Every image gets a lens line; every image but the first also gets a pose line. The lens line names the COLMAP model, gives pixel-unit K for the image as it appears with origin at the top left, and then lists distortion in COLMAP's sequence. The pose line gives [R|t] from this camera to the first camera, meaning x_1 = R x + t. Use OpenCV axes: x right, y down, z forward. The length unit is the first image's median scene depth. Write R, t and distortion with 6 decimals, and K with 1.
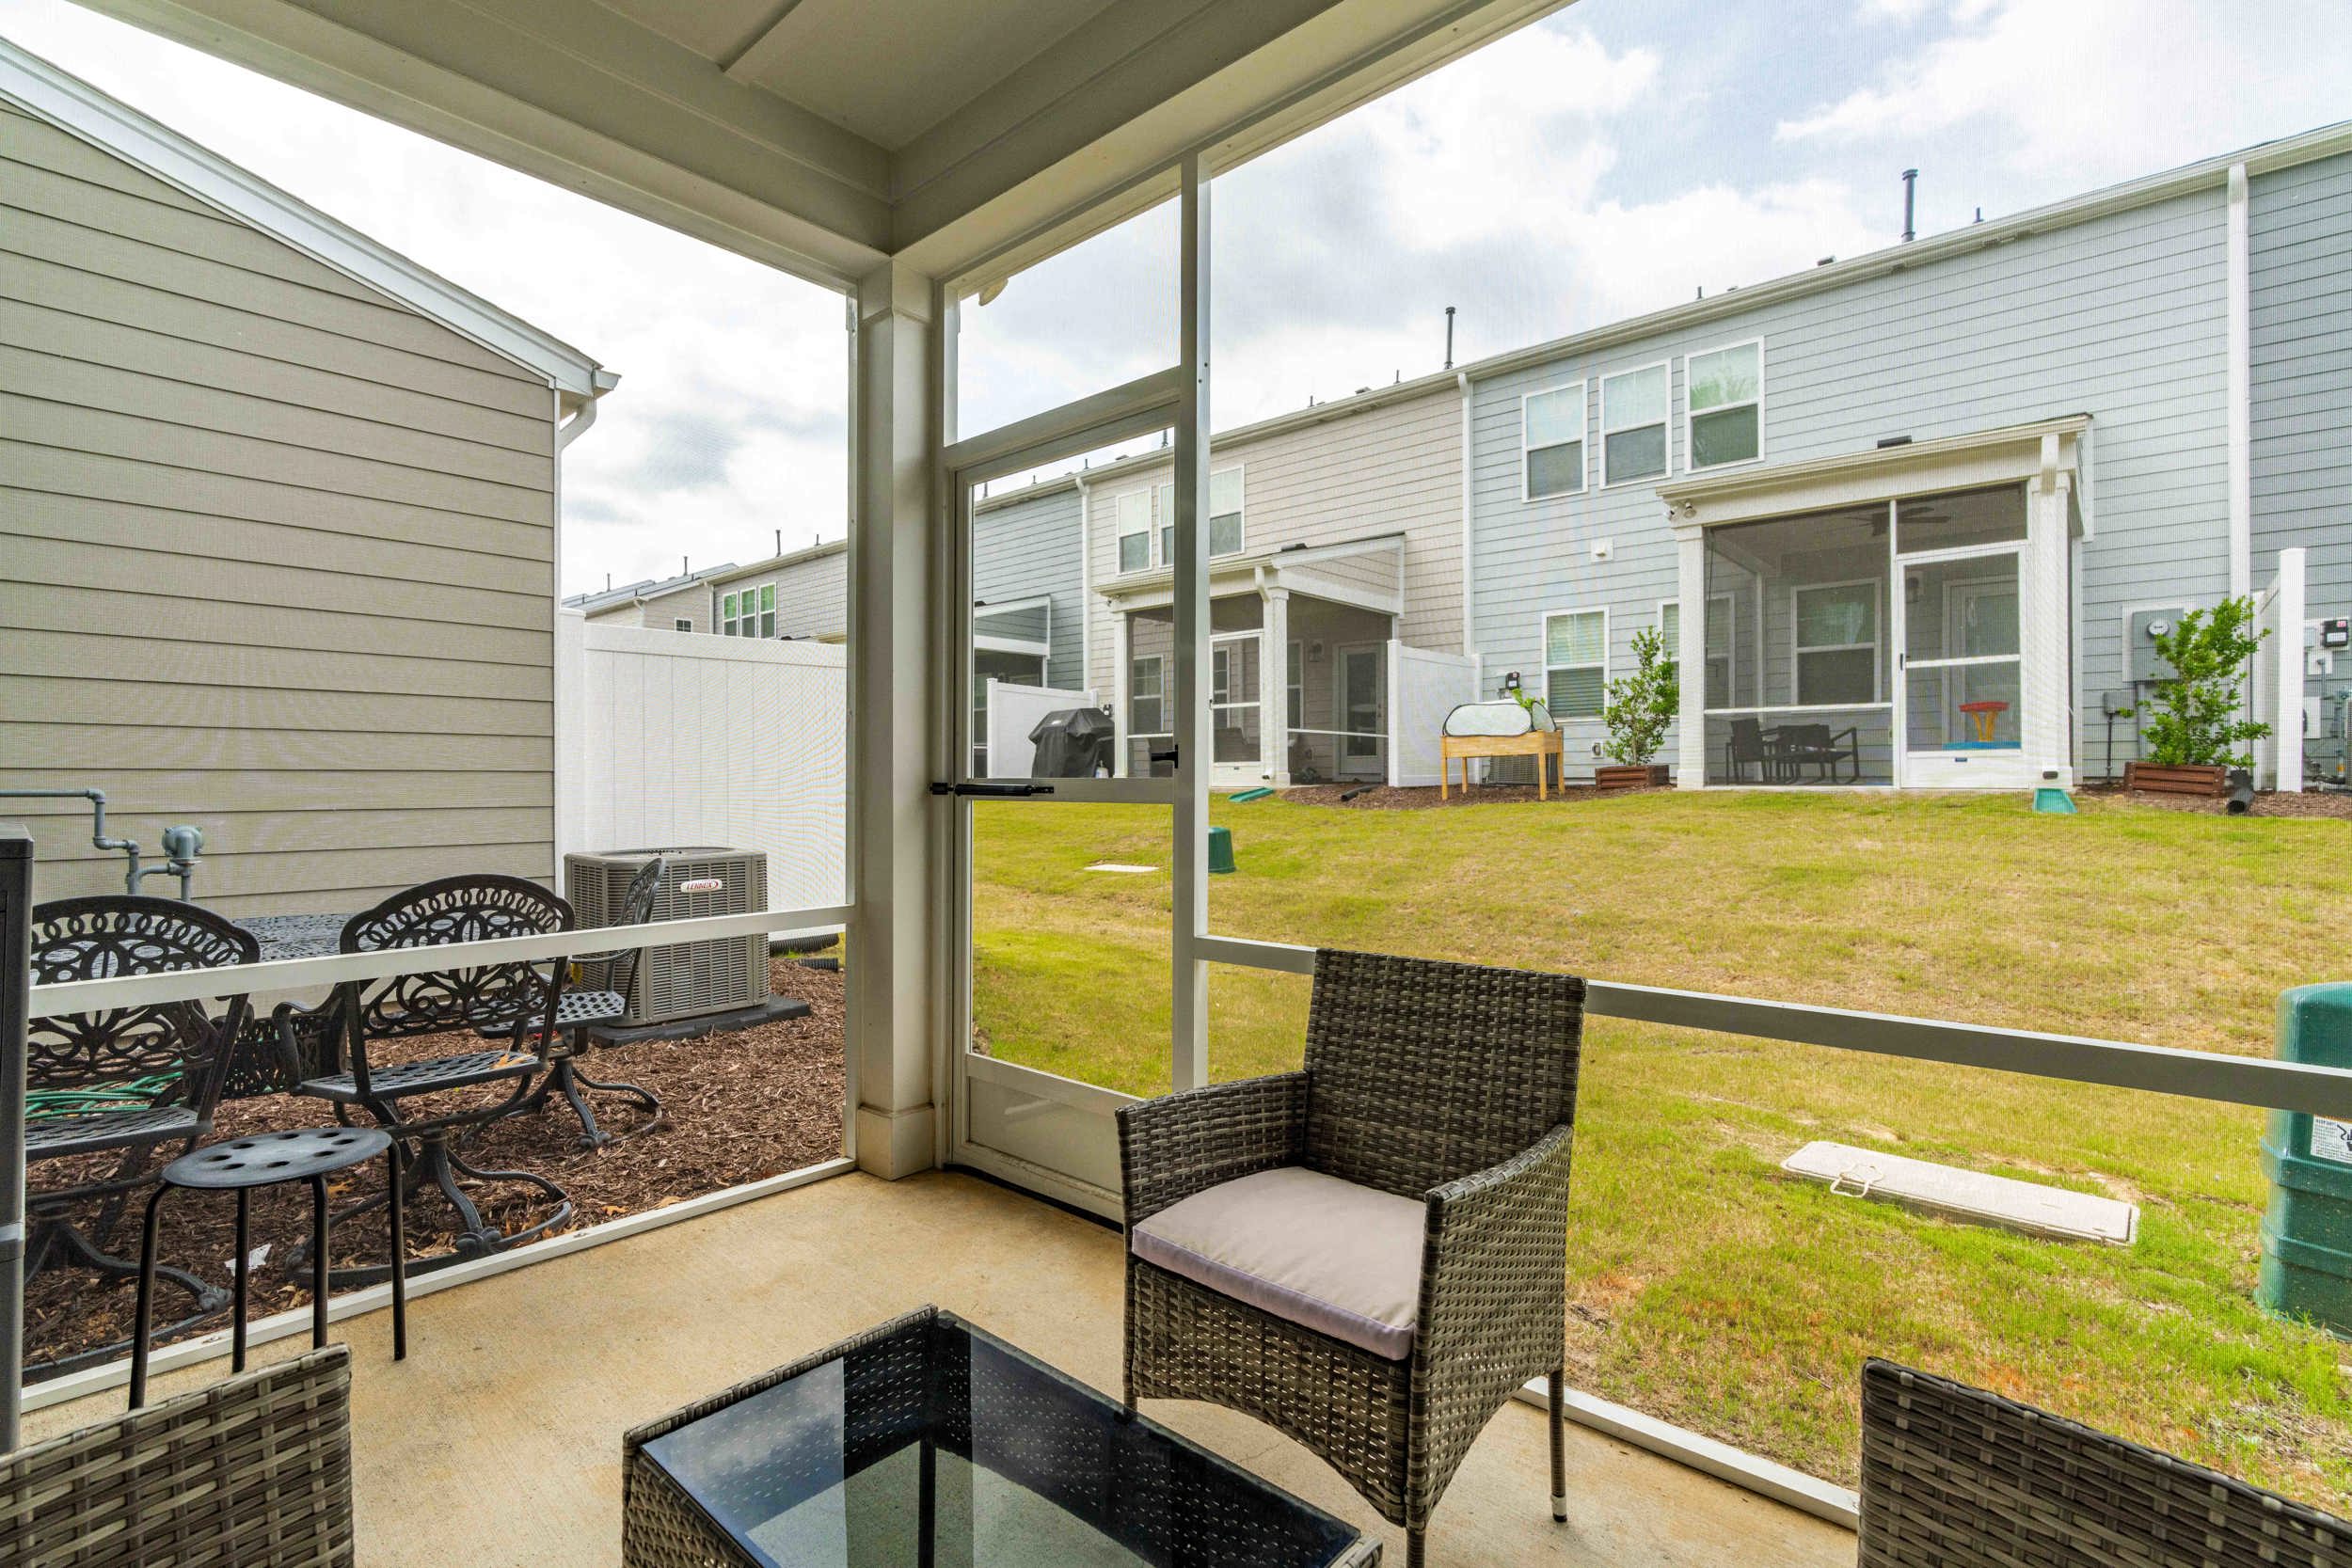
lens RADIAL K [[1070.9, 0, 1166.2], [0, 1070.9, 782.5], [0, 0, 1]] dist [-0.015189, 0.006113]
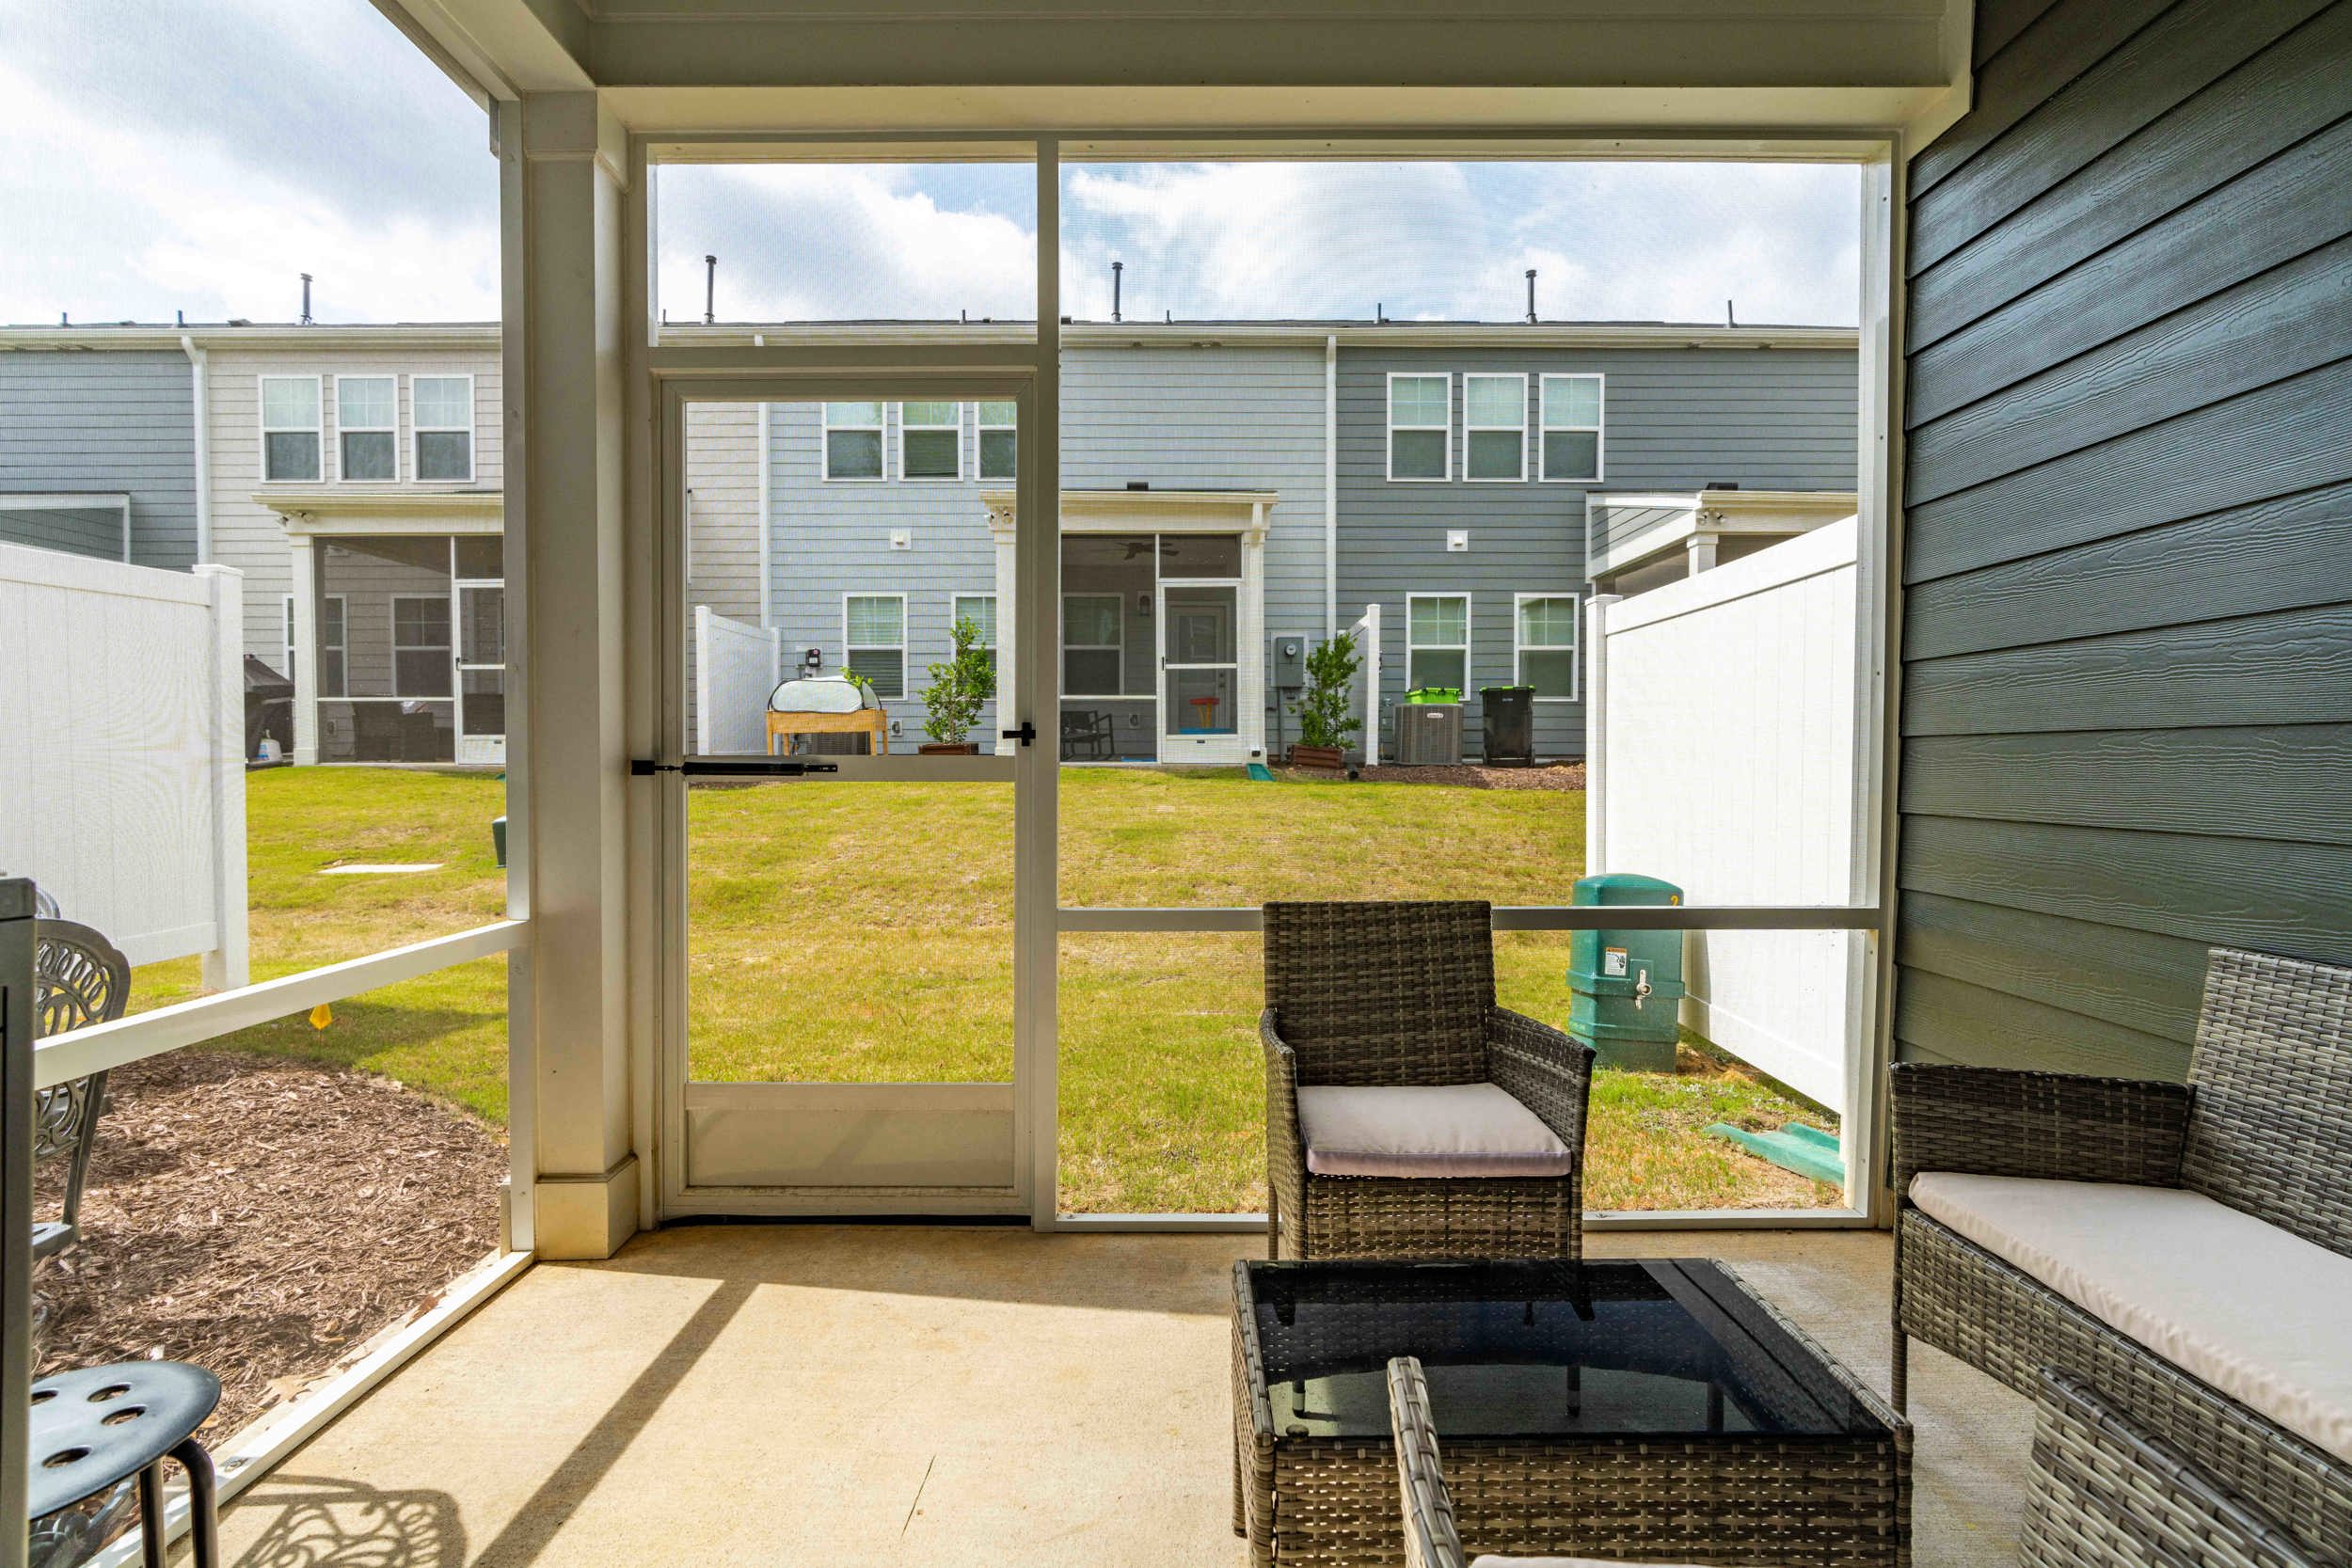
lens RADIAL K [[1070.9, 0, 1166.2], [0, 1070.9, 782.5], [0, 0, 1]] dist [-0.015189, 0.006113]
pose [[0.748402, -0.014713, 0.663083, -0.156725], [-0.000110, 0.999751, 0.022307, -0.000472], [-0.663246, -0.016767, 0.748214, 0.044282]]
